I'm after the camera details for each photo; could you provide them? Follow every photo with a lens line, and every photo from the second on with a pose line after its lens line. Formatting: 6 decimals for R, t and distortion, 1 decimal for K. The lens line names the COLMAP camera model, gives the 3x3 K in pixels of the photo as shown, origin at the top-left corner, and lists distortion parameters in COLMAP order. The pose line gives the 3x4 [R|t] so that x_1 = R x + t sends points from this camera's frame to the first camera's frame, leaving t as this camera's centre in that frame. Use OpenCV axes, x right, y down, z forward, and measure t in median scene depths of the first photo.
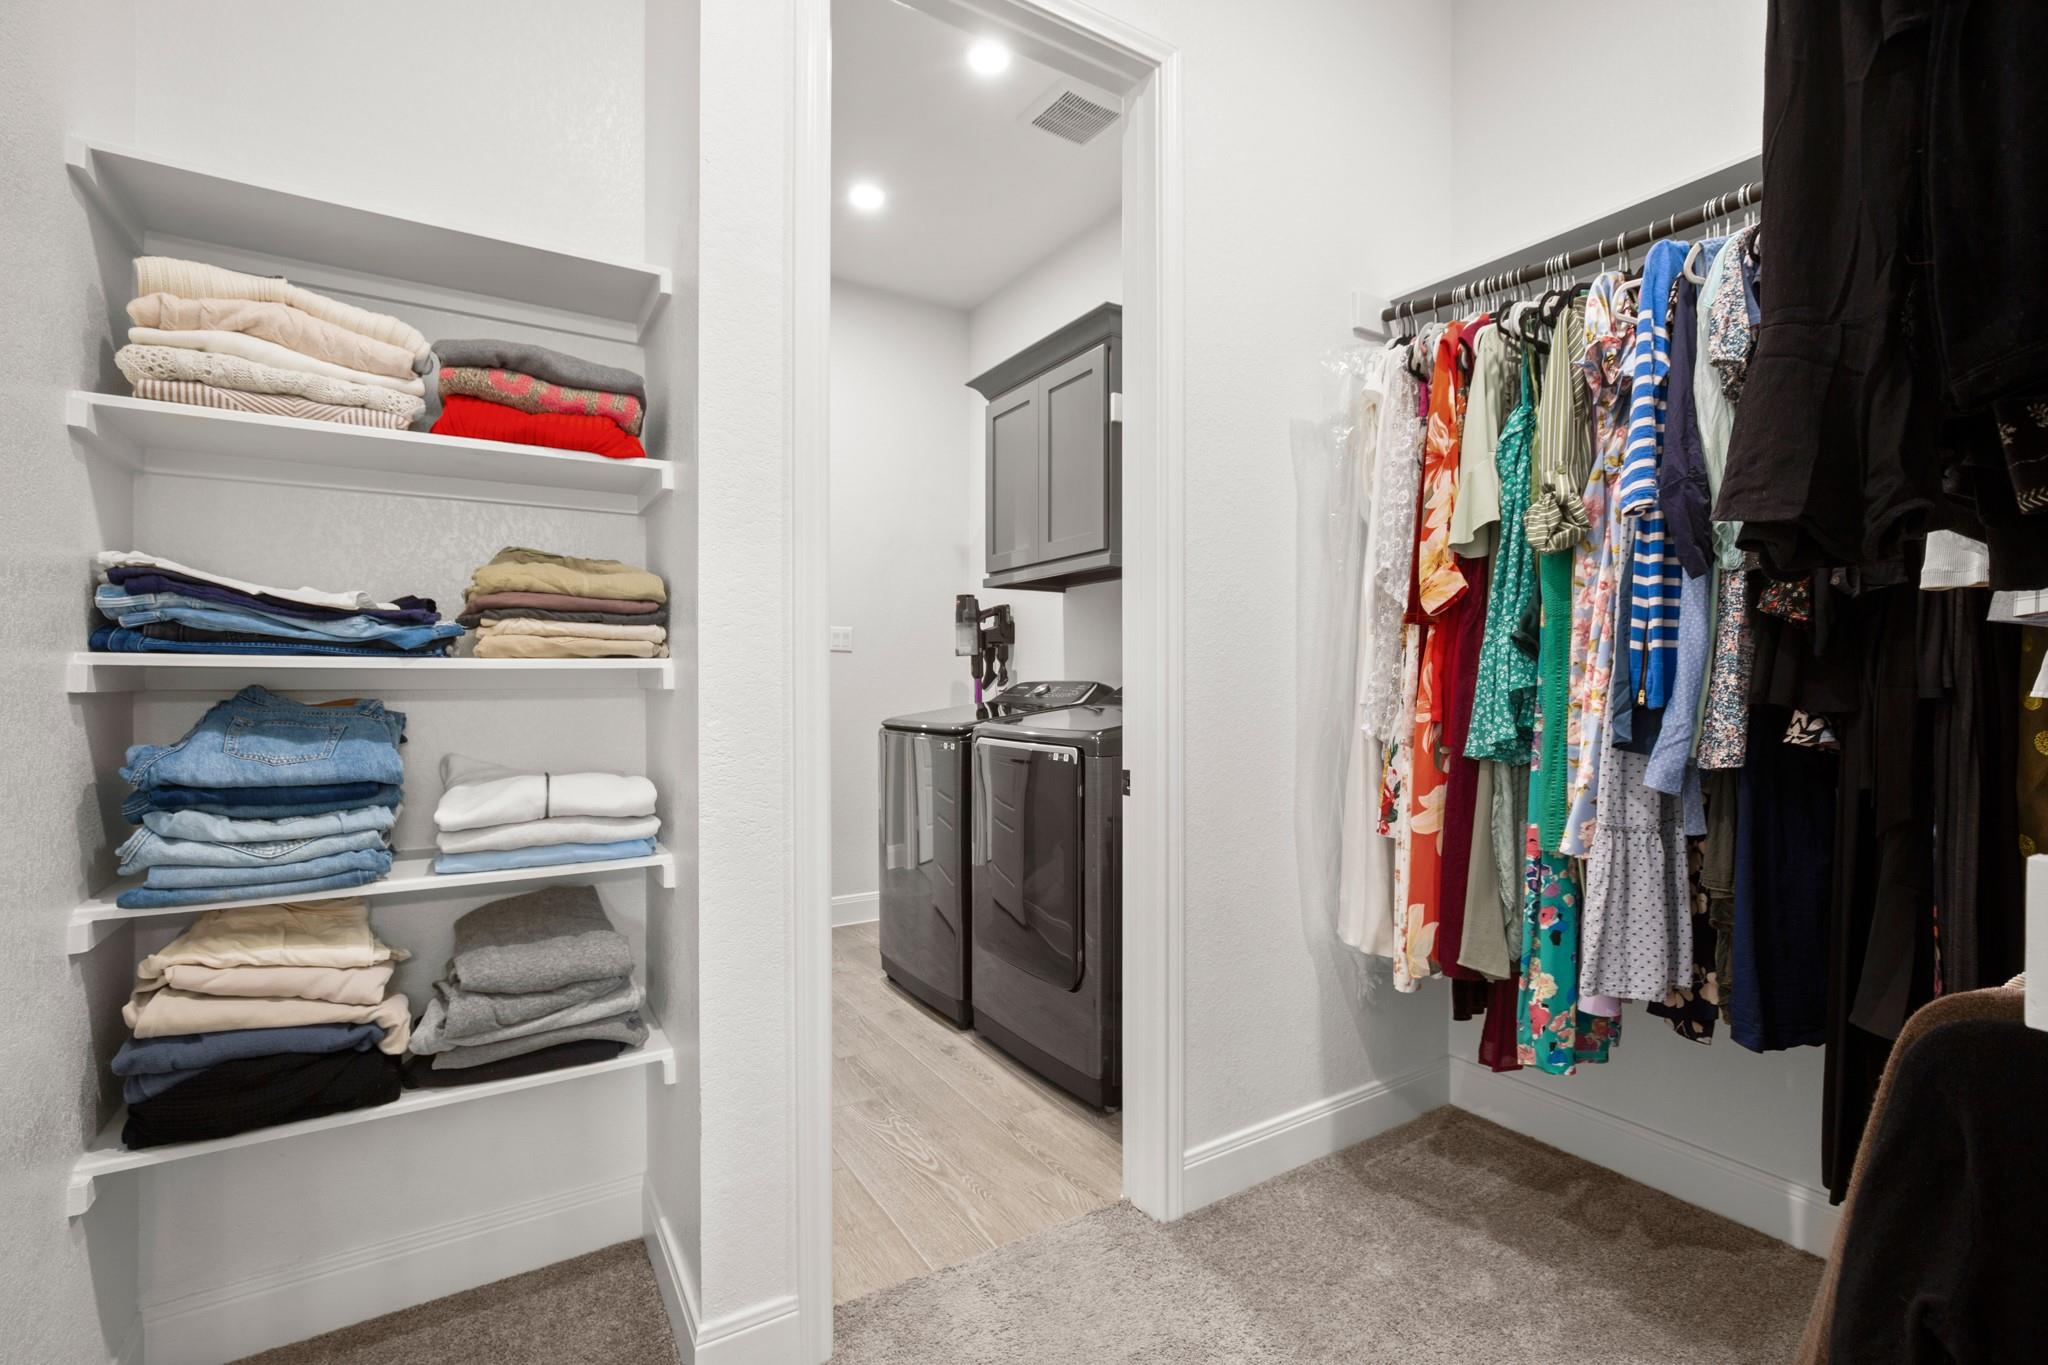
lens RADIAL K [[934.2, 0, 1037.2], [0, 934.2, 684.5], [0, 0, 1]] dist [-0.014813, 0.005820]
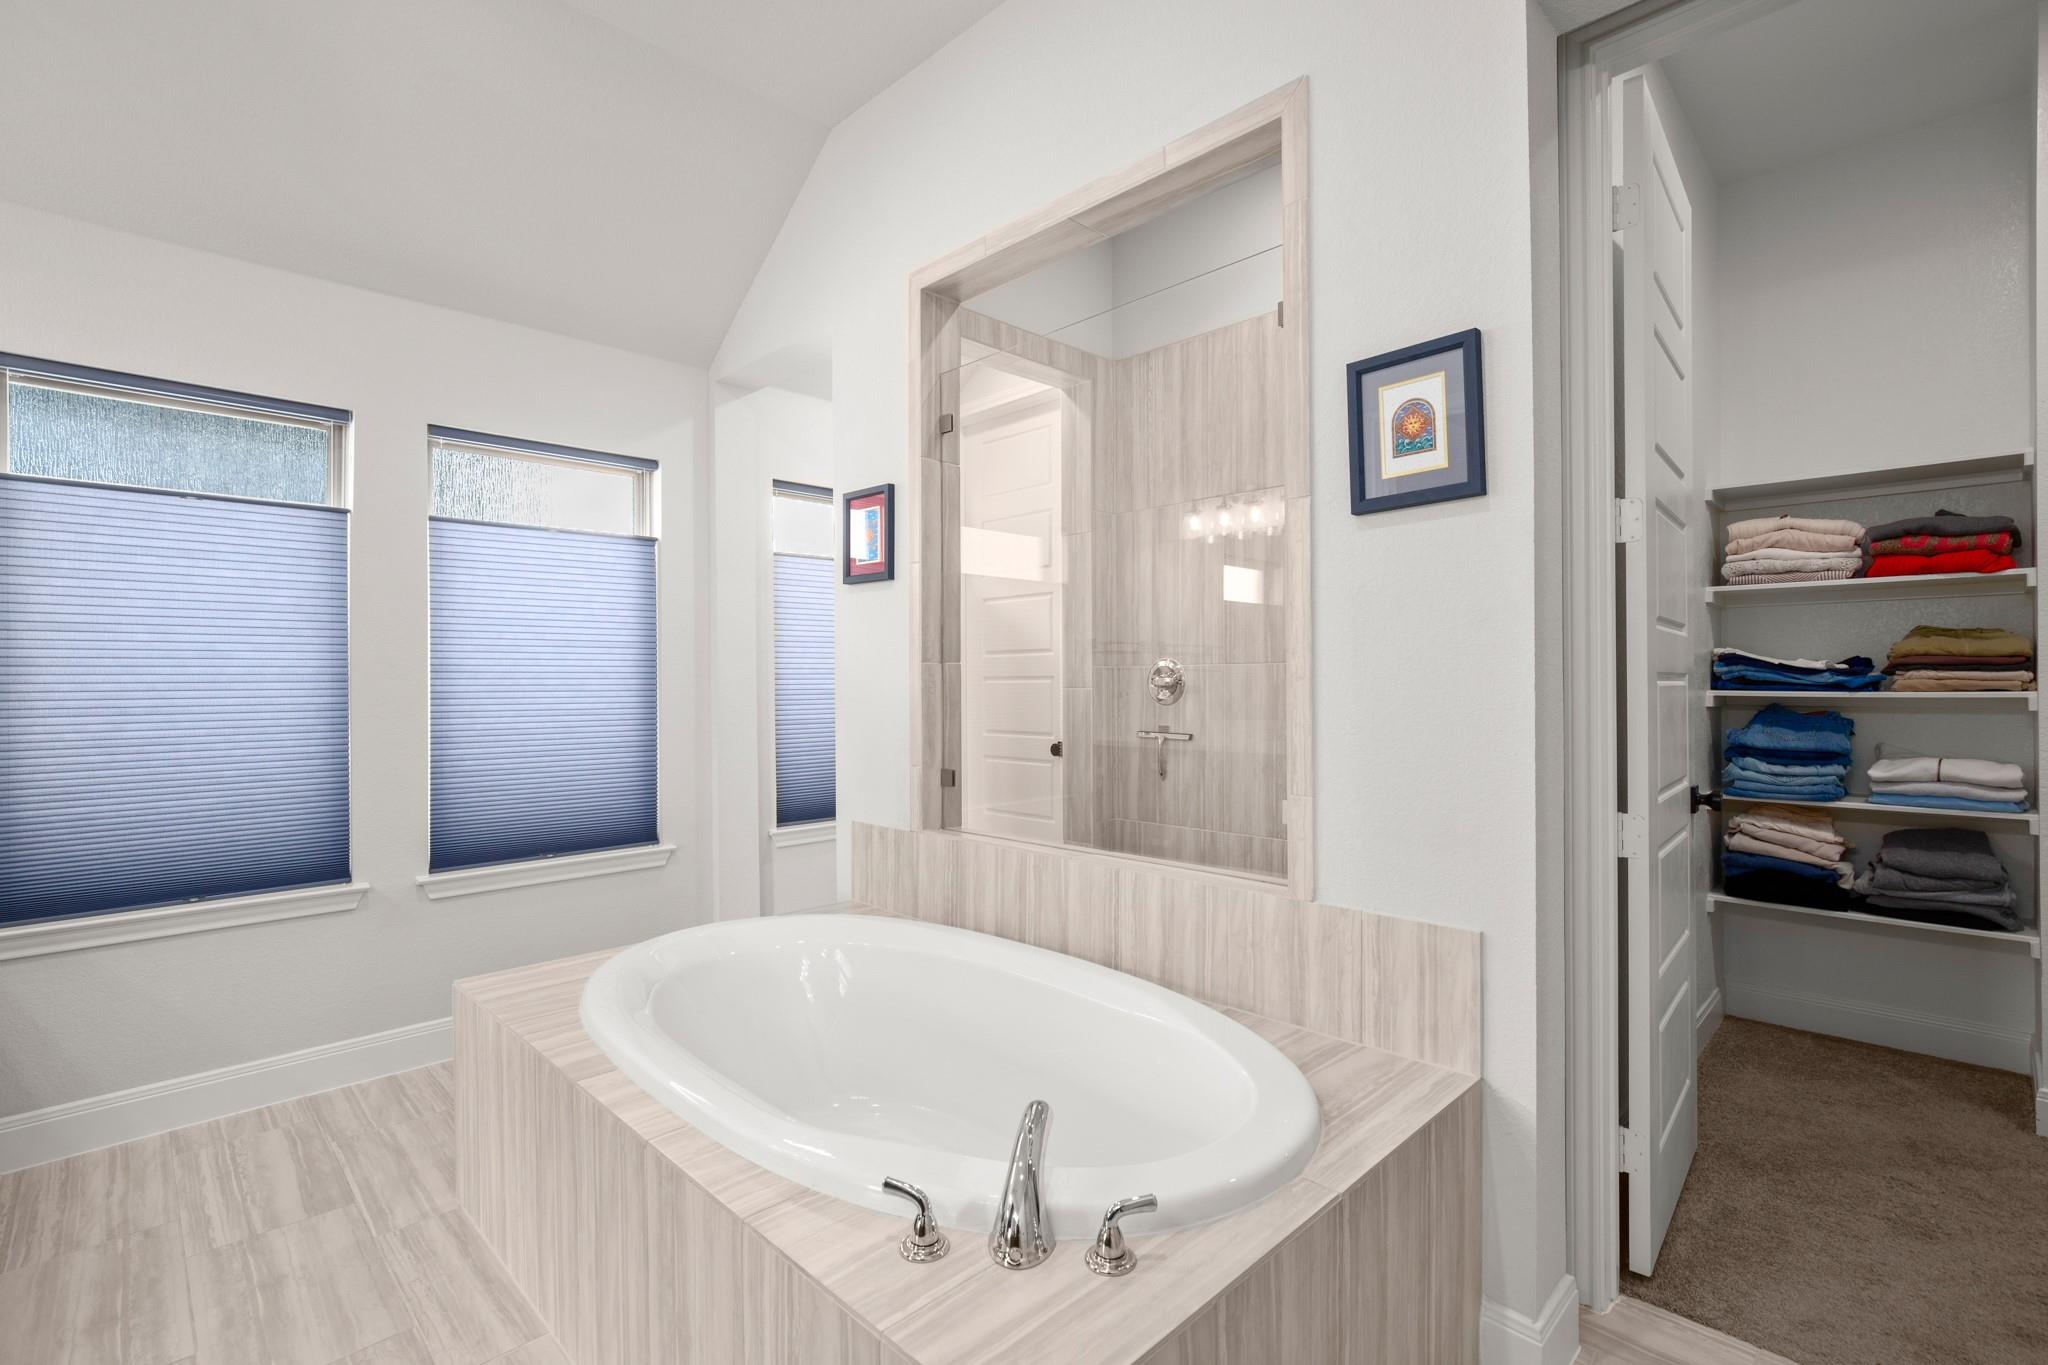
lens RADIAL K [[934.2, 0, 1030.0], [0, 934.2, 679.5], [0, 0, 1]] dist [-0.014813, 0.005820]
pose [[0.220356, -0.006073, -0.975401, 0.883095], [-0.003287, 0.999970, -0.006968, -0.035697], [0.975414, 0.004741, 0.220329, -1.173965]]
